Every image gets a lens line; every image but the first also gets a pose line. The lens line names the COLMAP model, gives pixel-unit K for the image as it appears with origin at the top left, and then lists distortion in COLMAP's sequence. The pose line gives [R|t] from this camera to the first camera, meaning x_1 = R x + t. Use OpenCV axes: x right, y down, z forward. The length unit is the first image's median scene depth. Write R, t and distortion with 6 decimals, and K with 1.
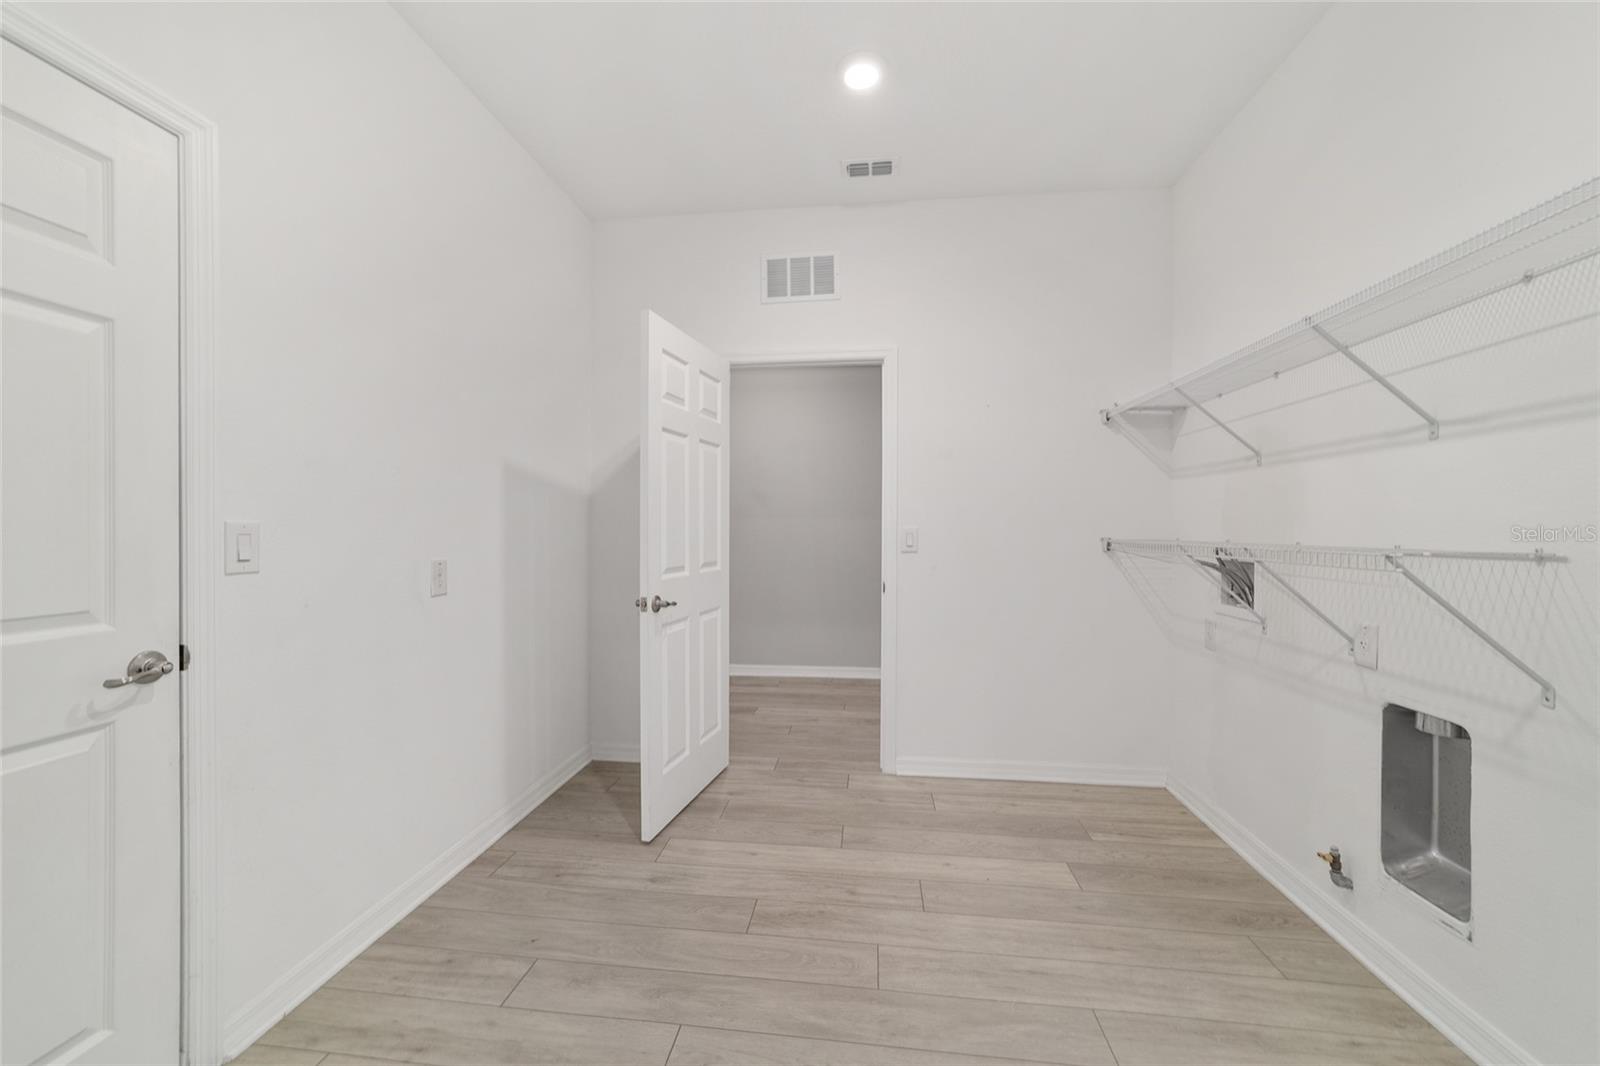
lens RADIAL K [[614.8, 0, 800.5], [0, 614.8, 546.5], [0, 0, 1]] dist [-0.015256, 0.007065]
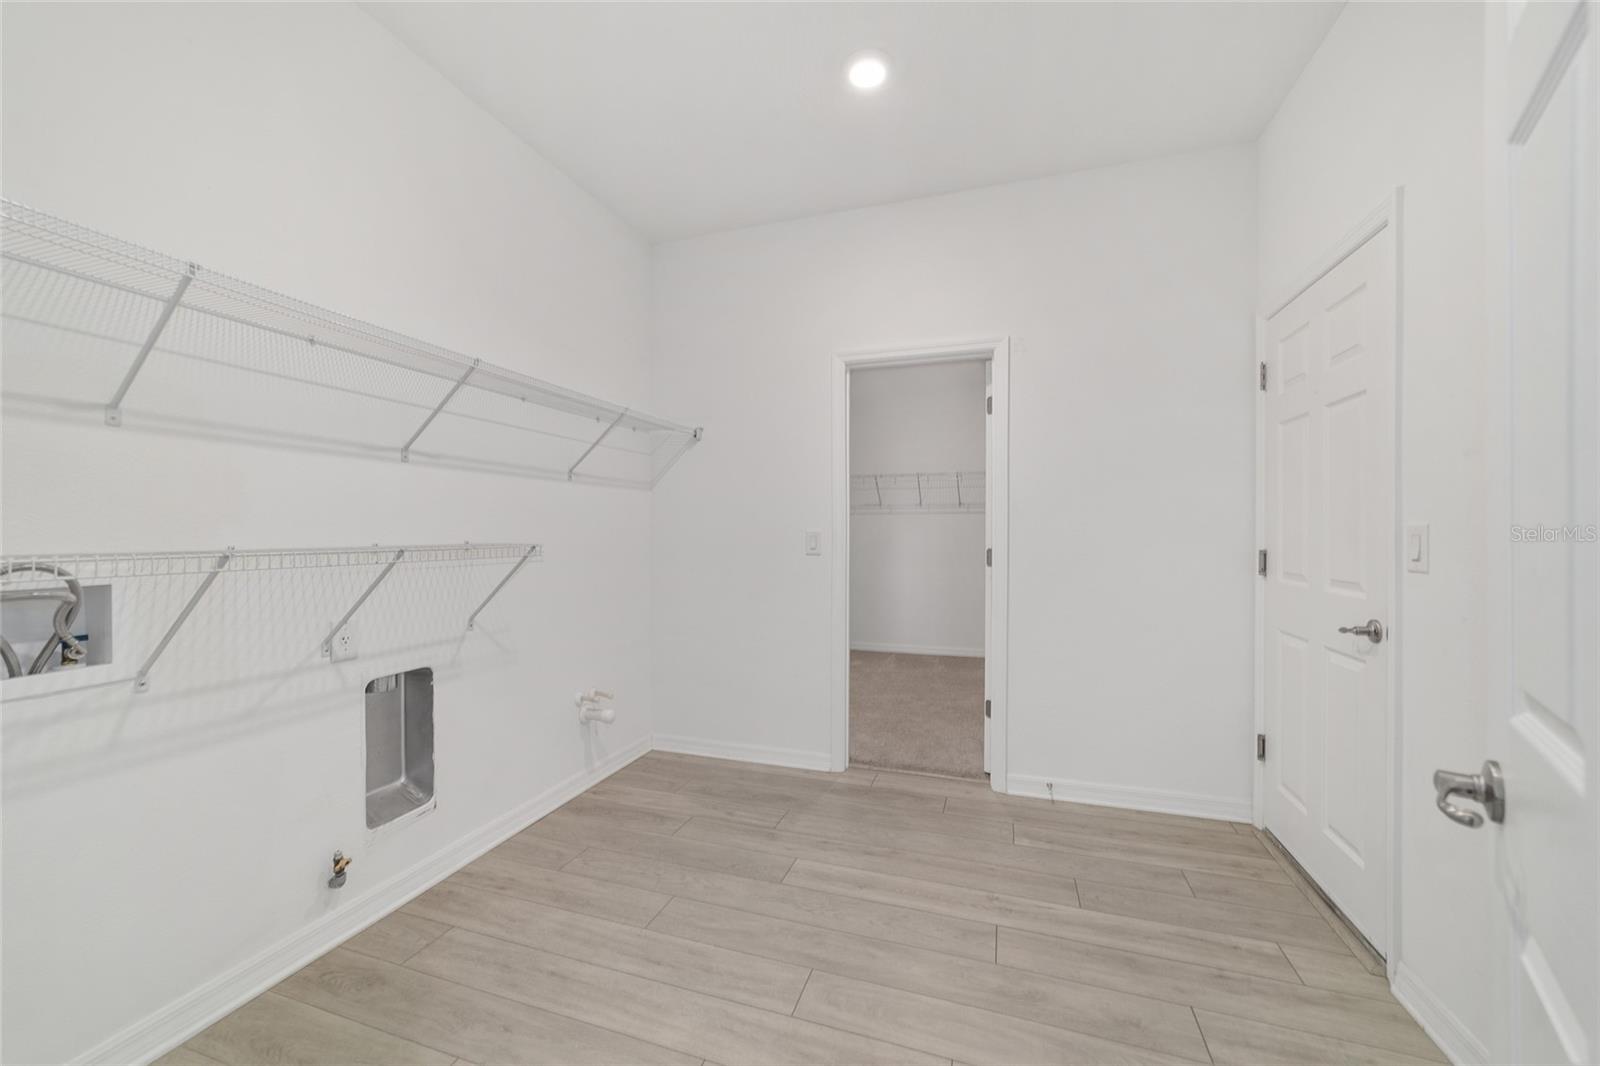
lens RADIAL K [[614.8, 0, 800.9], [0, 614.8, 529.8], [0, 0, 1]] dist [-0.015256, 0.007065]
pose [[-0.978804, -0.000429, 0.204799, -0.064271], [0.005027, 0.999646, 0.026119, -0.053851], [-0.204738, 0.026595, -0.978455, 1.938796]]
